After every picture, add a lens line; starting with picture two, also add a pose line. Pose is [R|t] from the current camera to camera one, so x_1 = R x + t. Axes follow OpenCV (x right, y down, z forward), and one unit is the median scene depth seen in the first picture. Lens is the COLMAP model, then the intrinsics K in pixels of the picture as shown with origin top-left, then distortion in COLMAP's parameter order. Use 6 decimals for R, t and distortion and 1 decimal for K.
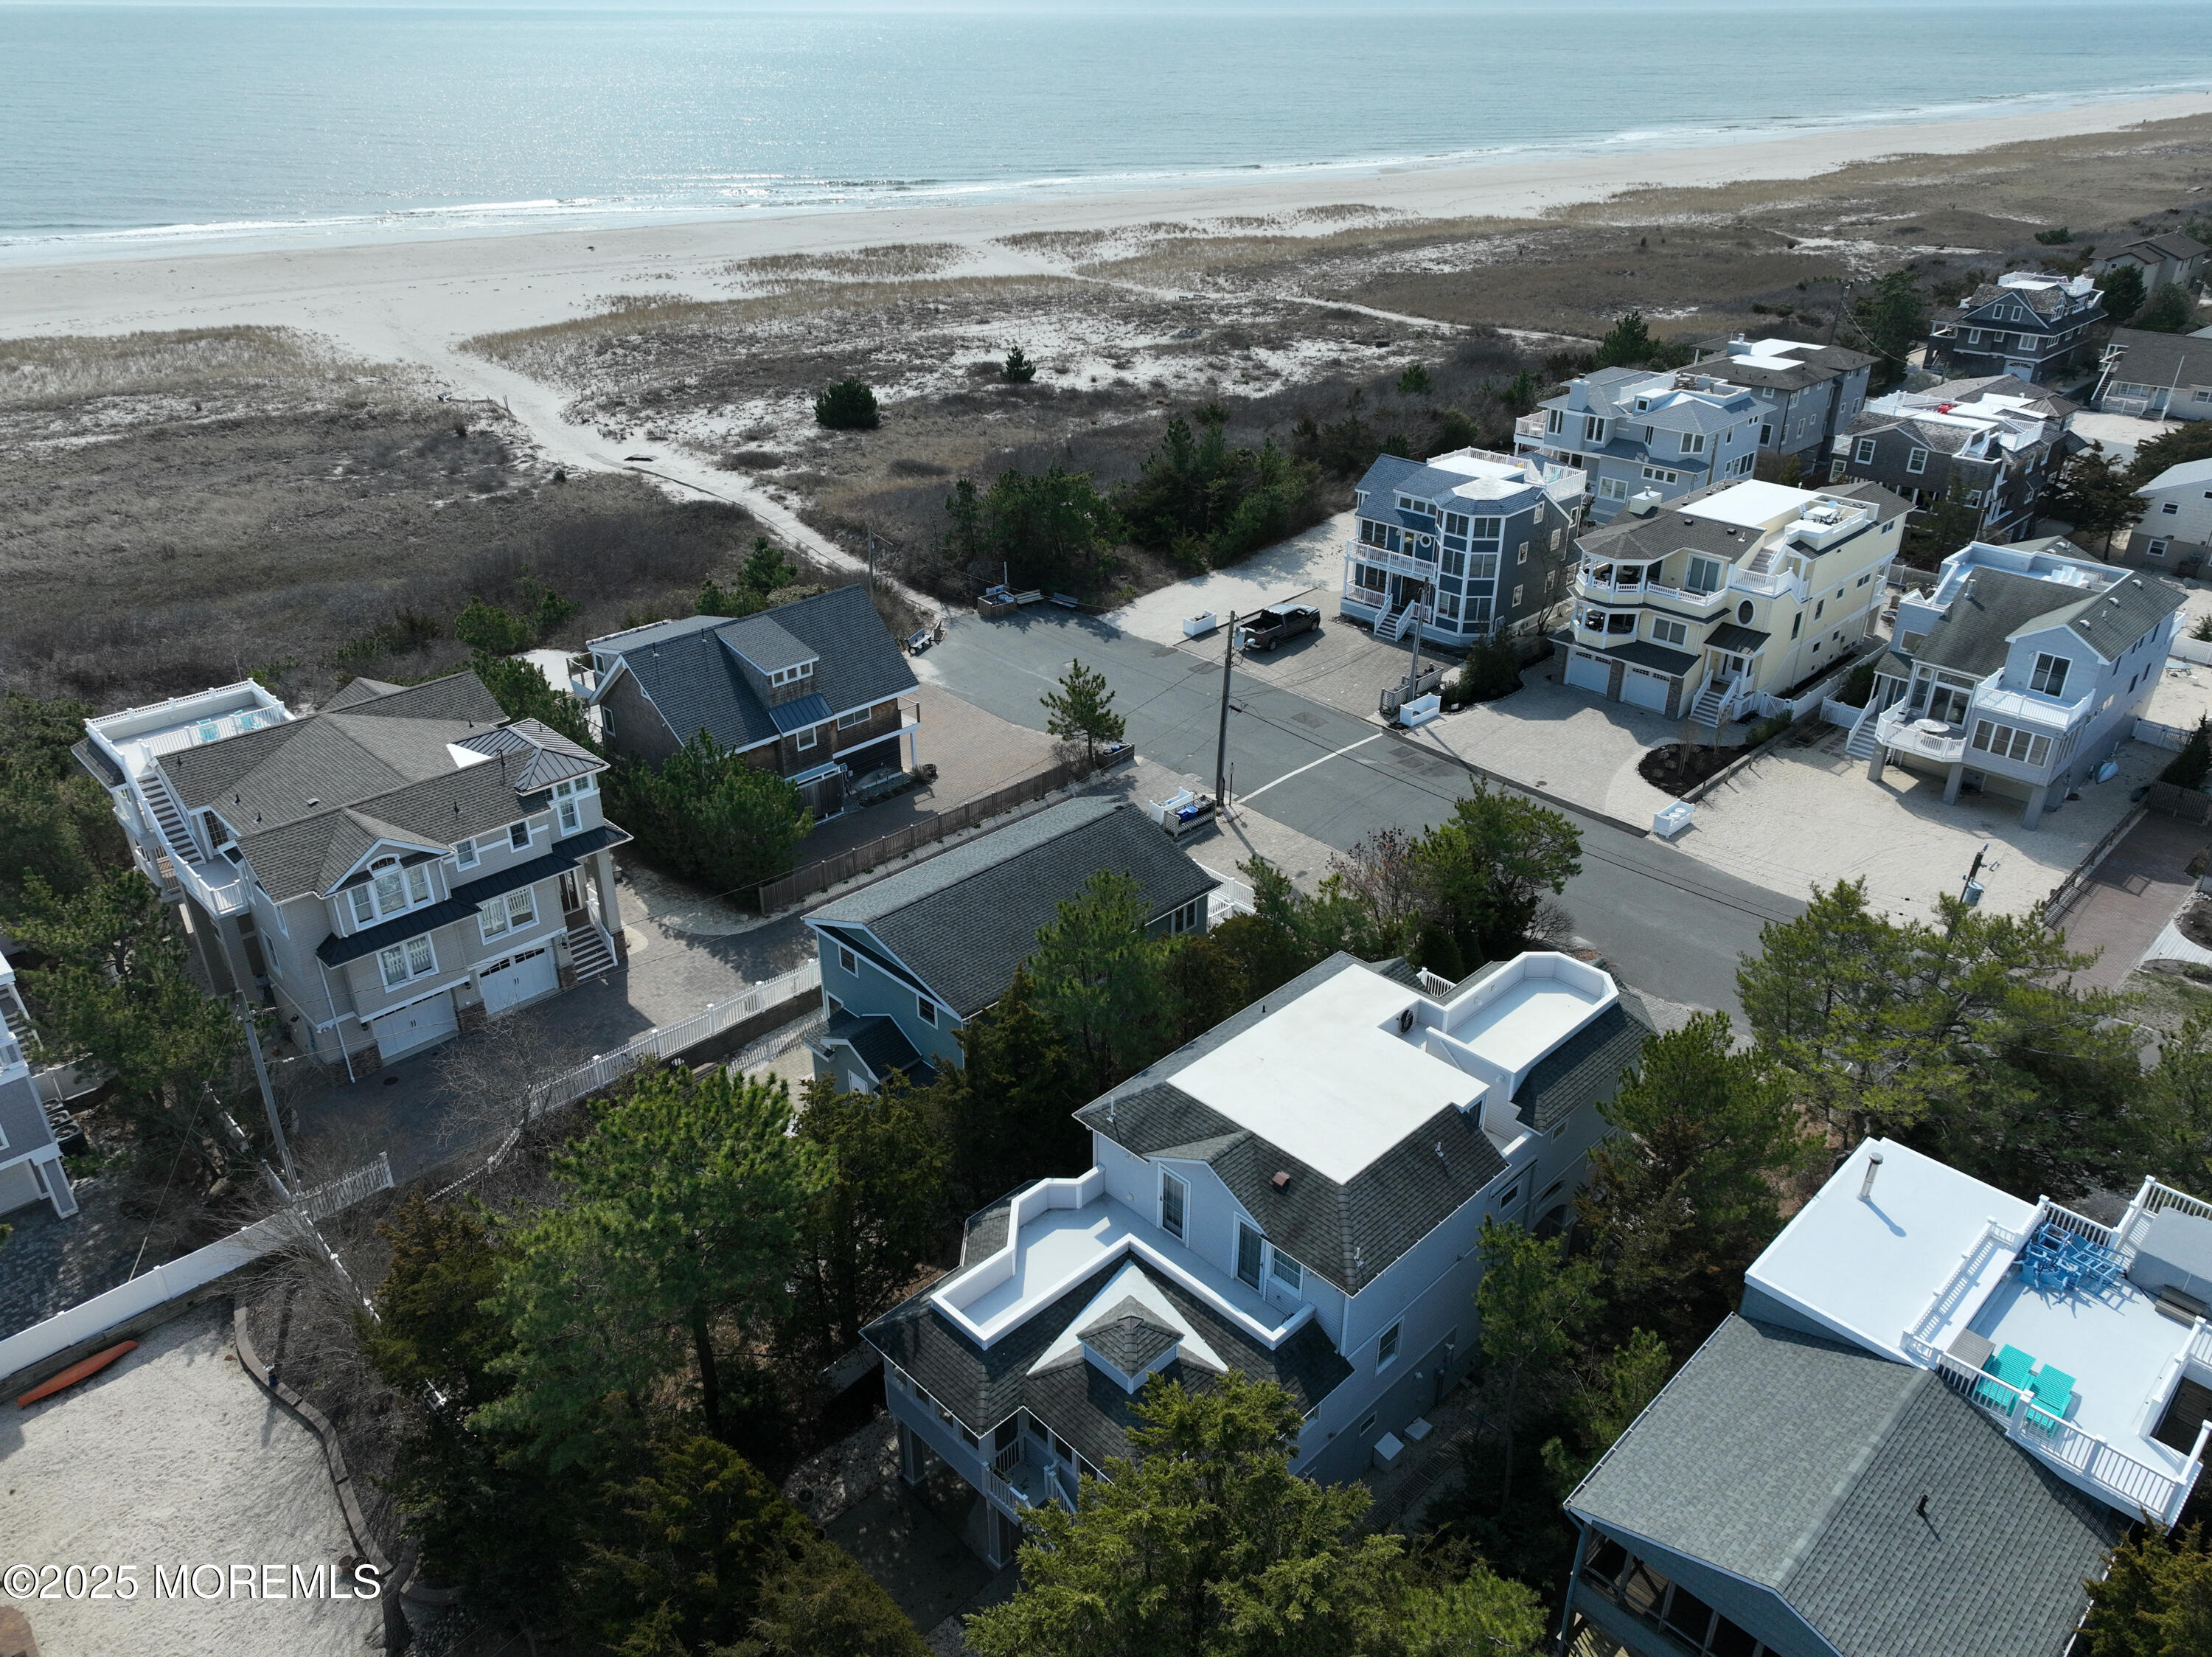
lens RADIAL K [[1545.6, 0, 1106.0], [0, 1545.6, 828.5], [0, 0, 1]] dist [0.004590, -0.000248]
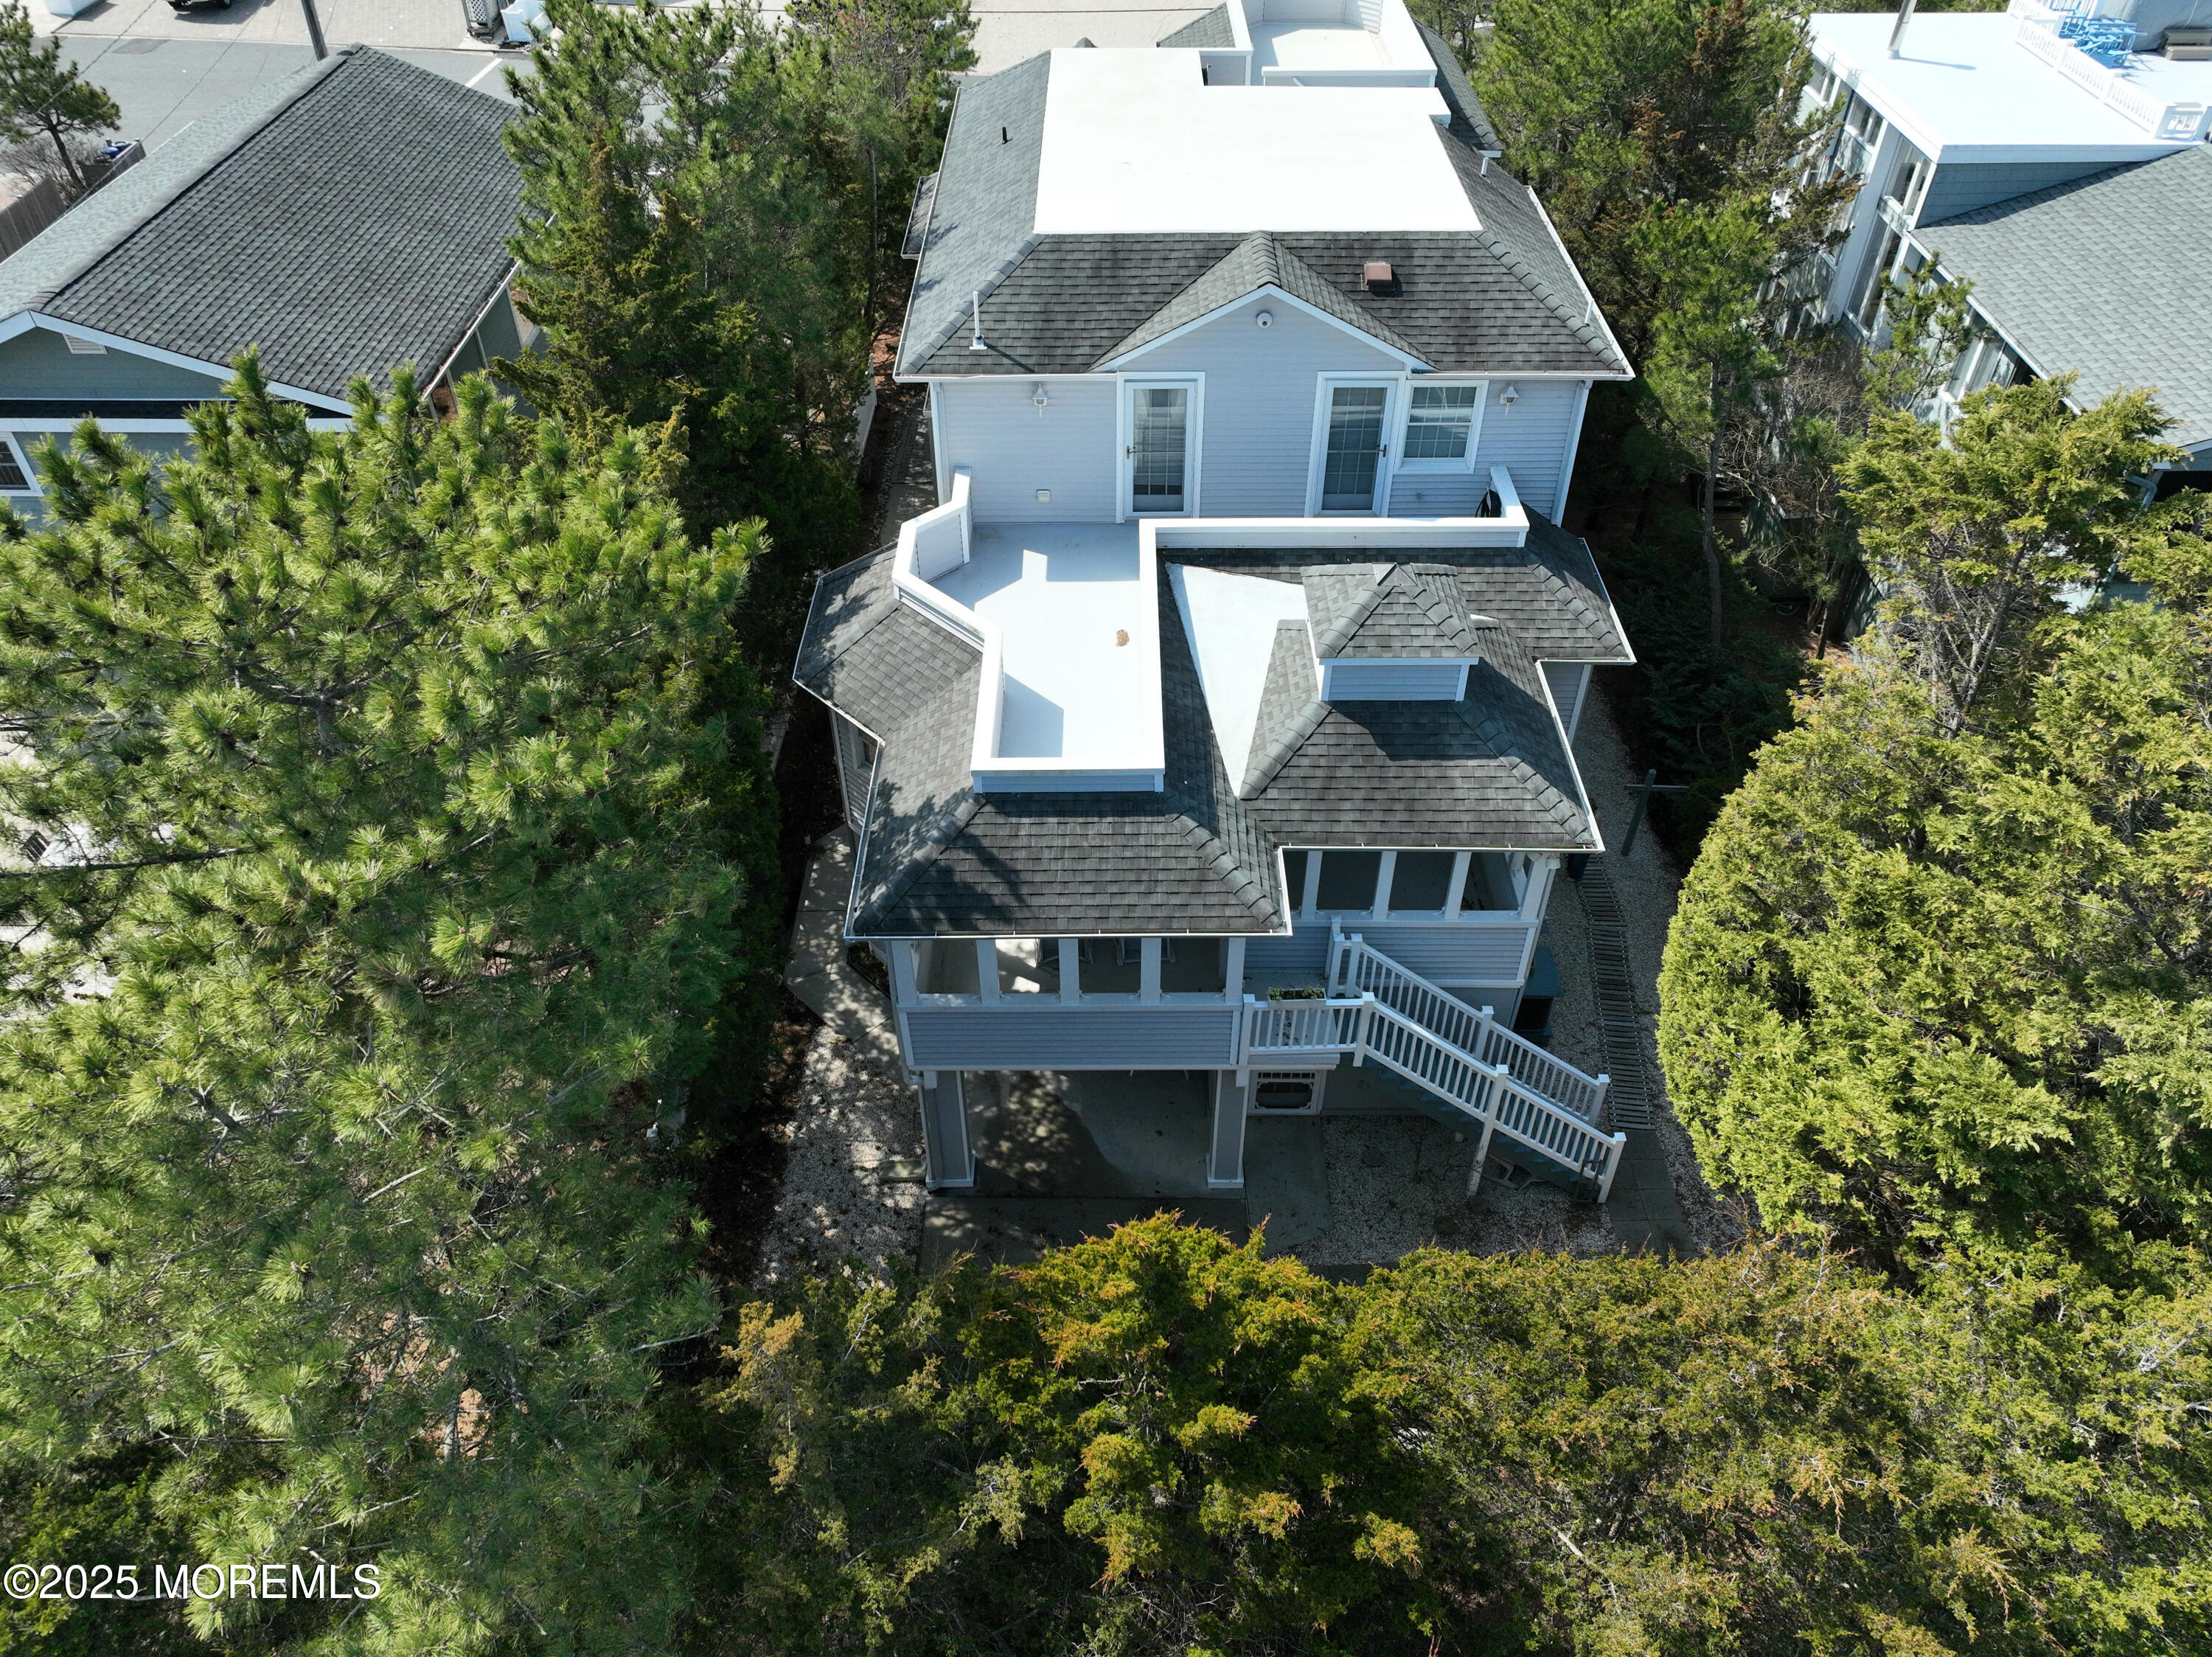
lens RADIAL K [[1545.6, 0, 1106.0], [0, 1545.6, 828.5], [0, 0, 1]] dist [0.004590, -0.000248]
pose [[0.699296, -0.476569, 0.532791, -0.303541], [0.332234, 0.876627, 0.348060, 0.167346], [-0.632934, -0.066386, 0.771354, 0.599529]]
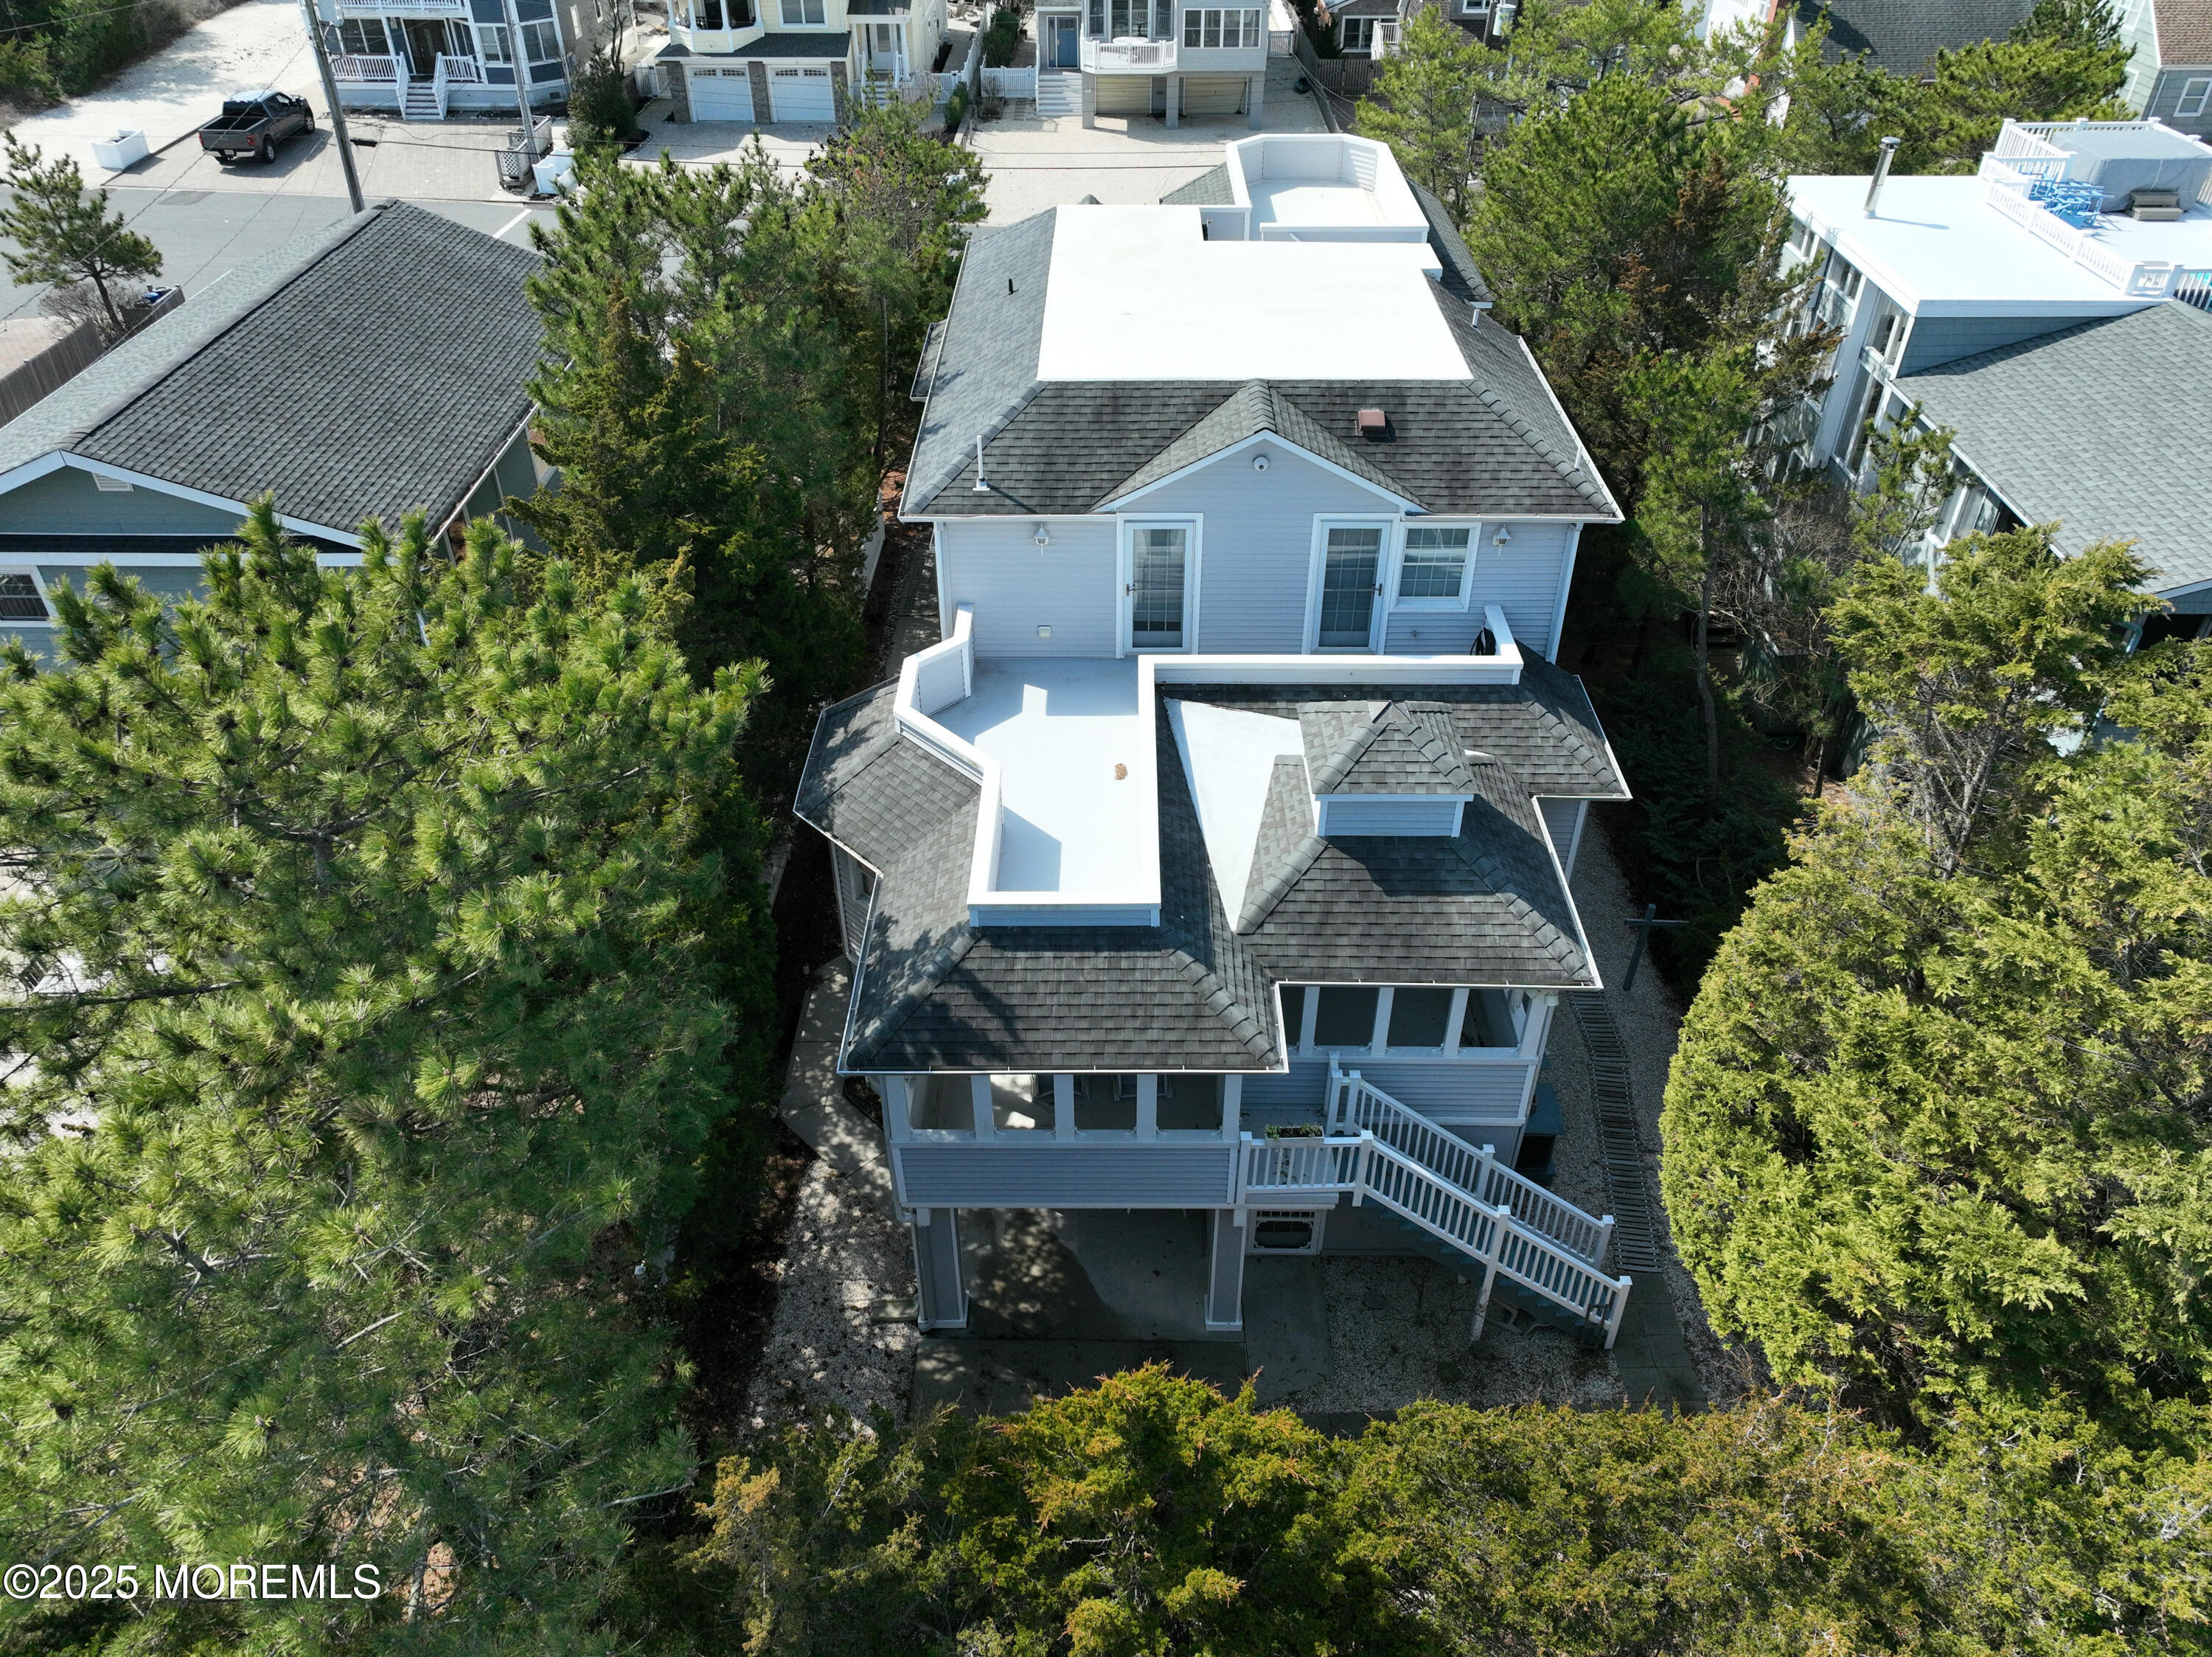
lens RADIAL K [[1545.6, 0, 1106.0], [0, 1545.6, 828.5], [0, 0, 1]] dist [0.004590, -0.000248]
pose [[0.705251, -0.430193, 0.563520, -0.299352], [0.329403, 0.902685, 0.276862, 0.164716], [-0.627785, -0.009632, 0.778327, 0.596665]]
